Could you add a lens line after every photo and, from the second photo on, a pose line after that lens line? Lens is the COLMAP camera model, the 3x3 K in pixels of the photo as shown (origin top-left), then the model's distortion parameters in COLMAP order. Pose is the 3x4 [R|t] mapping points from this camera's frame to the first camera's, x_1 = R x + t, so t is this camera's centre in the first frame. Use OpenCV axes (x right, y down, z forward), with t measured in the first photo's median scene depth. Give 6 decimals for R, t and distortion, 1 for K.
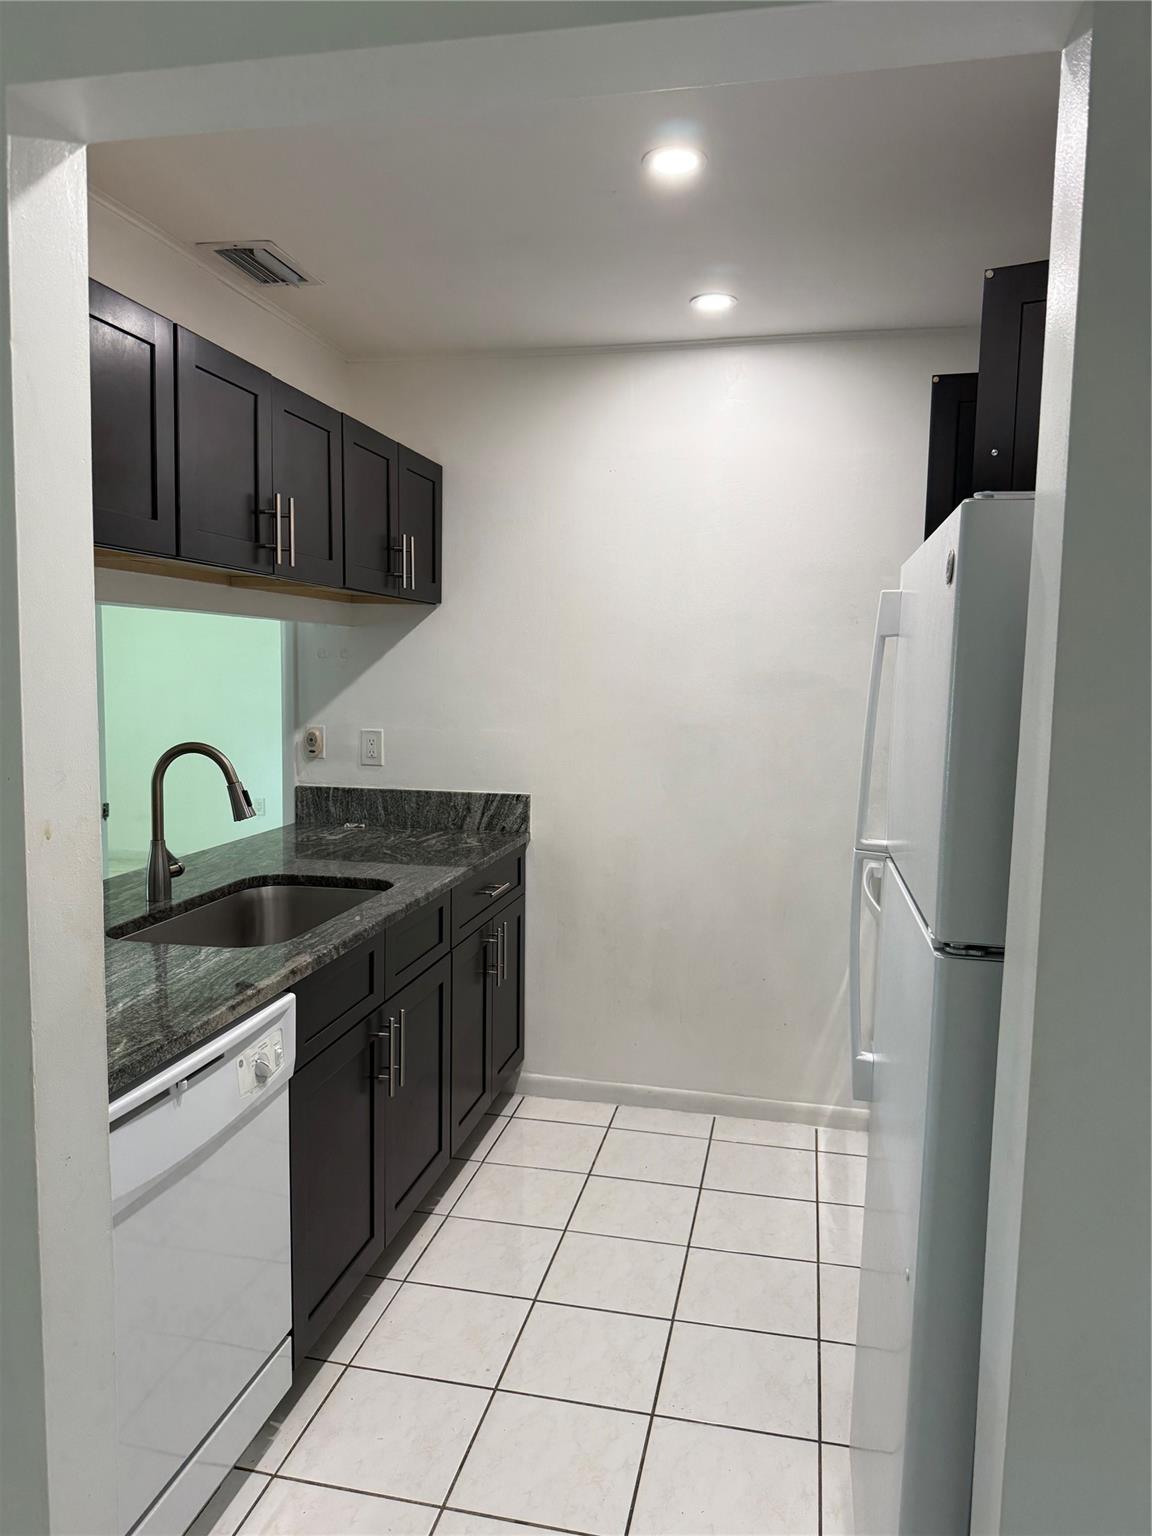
lens RADIAL K [[1081.7, 0, 576.0], [0, 1081.7, 768.0], [0, 0, 1]] dist [0.144988, -0.247216]
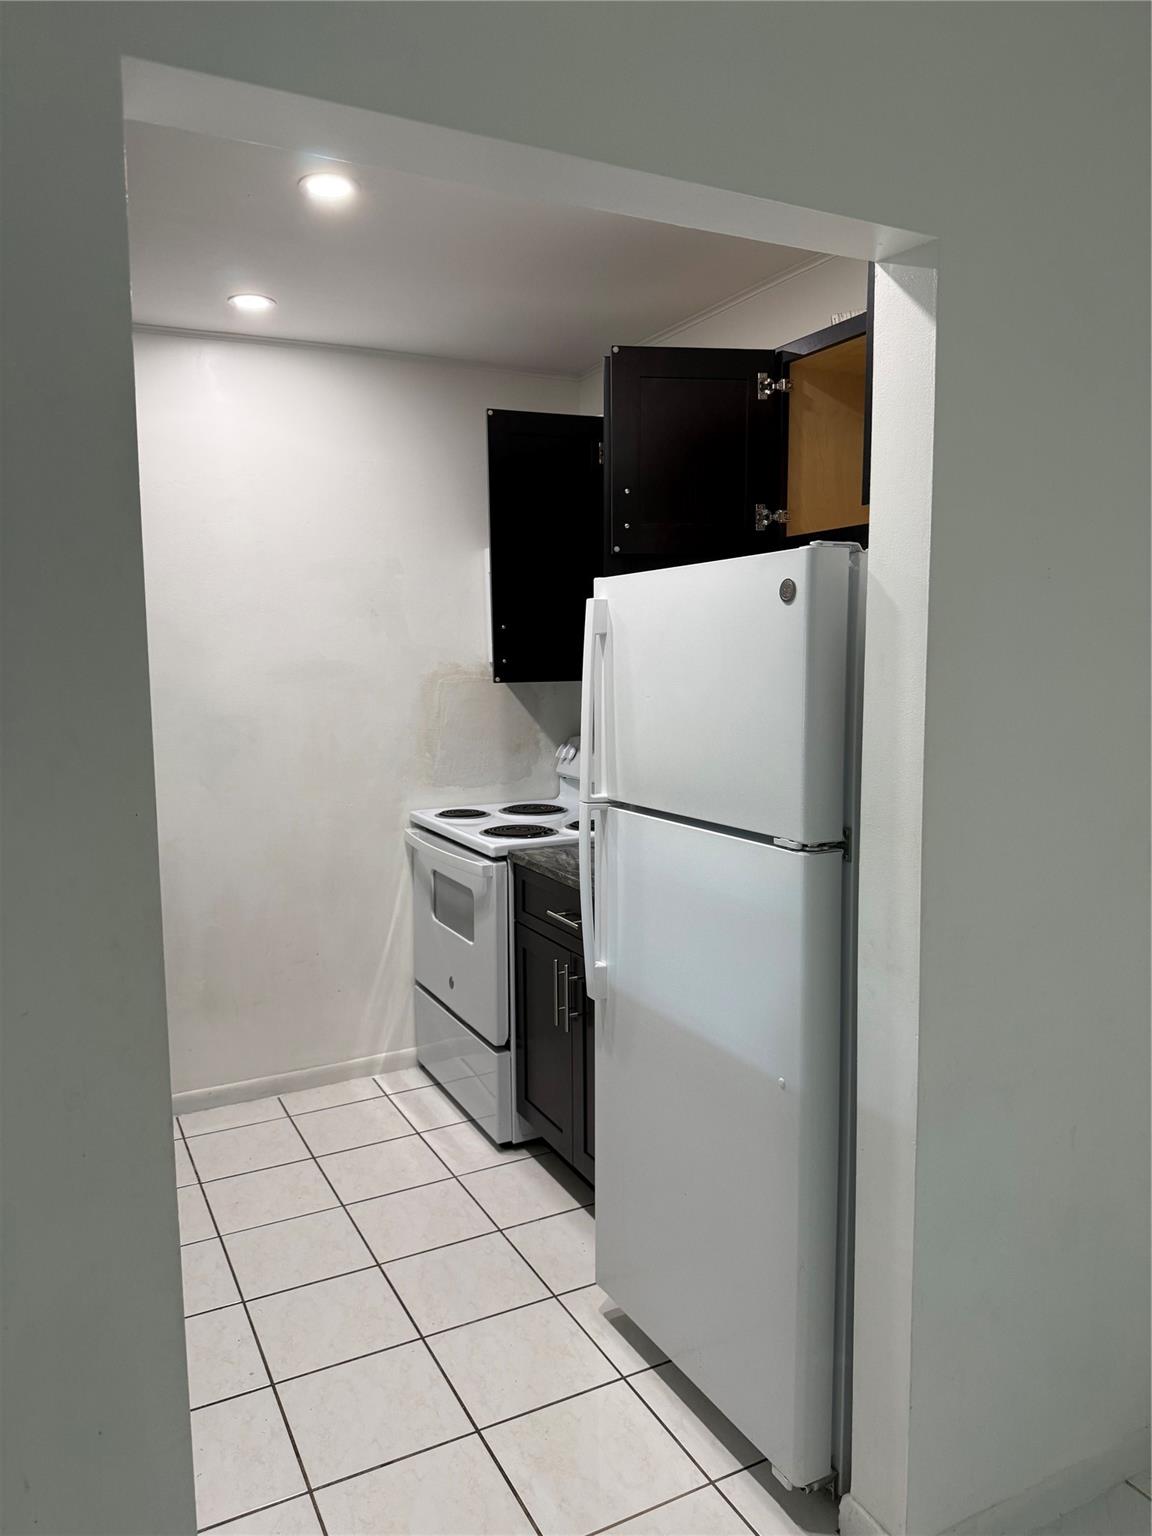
lens RADIAL K [[1091.0, 0, 568.4], [0, 1091.0, 771.5], [0, 0, 1]] dist [0.141104, -0.187165]
pose [[0.778526, -0.102656, 0.619160, -0.378857], [0.089578, 0.994607, 0.052270, -0.021061], [-0.621186, 0.014769, 0.783524, 0.017473]]
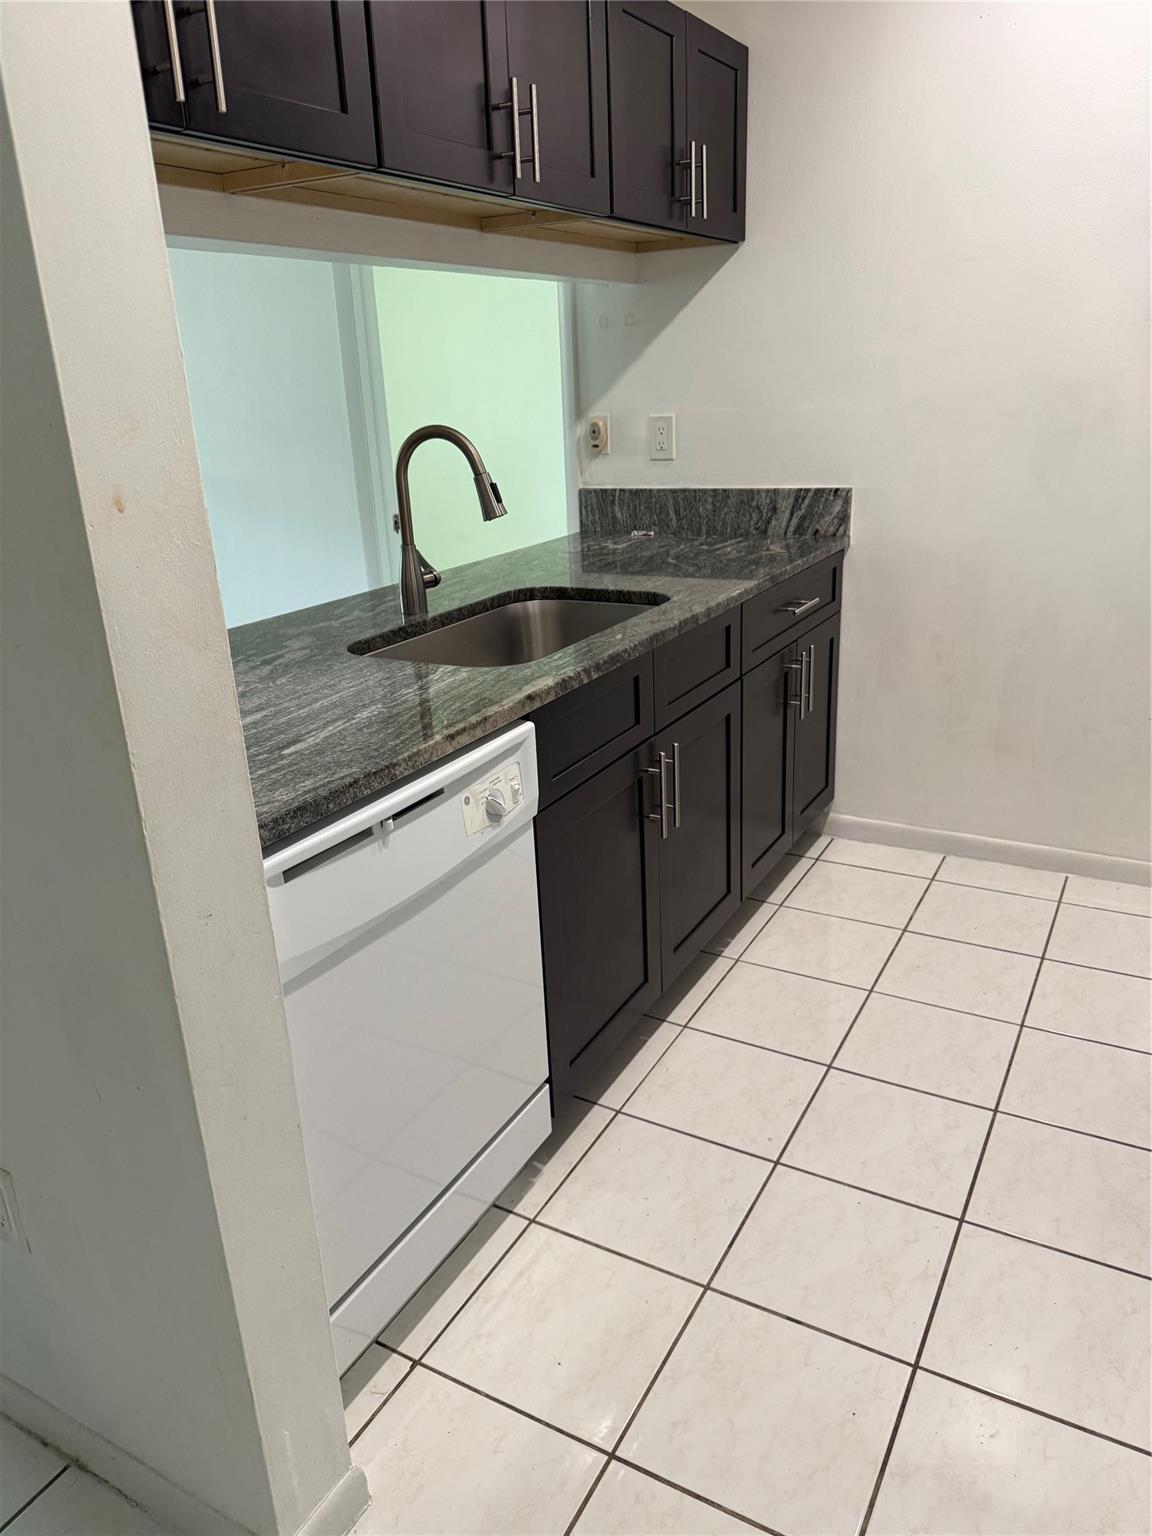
lens RADIAL K [[1081.7, 0, 576.0], [0, 1081.7, 768.0], [0, 0, 1]] dist [0.144988, -0.247216]
pose [[0.954108, 0.044625, -0.296120, 0.018703], [0.030470, 0.969236, 0.244239, 0.028712], [0.297910, -0.242054, 0.923396, 0.179483]]
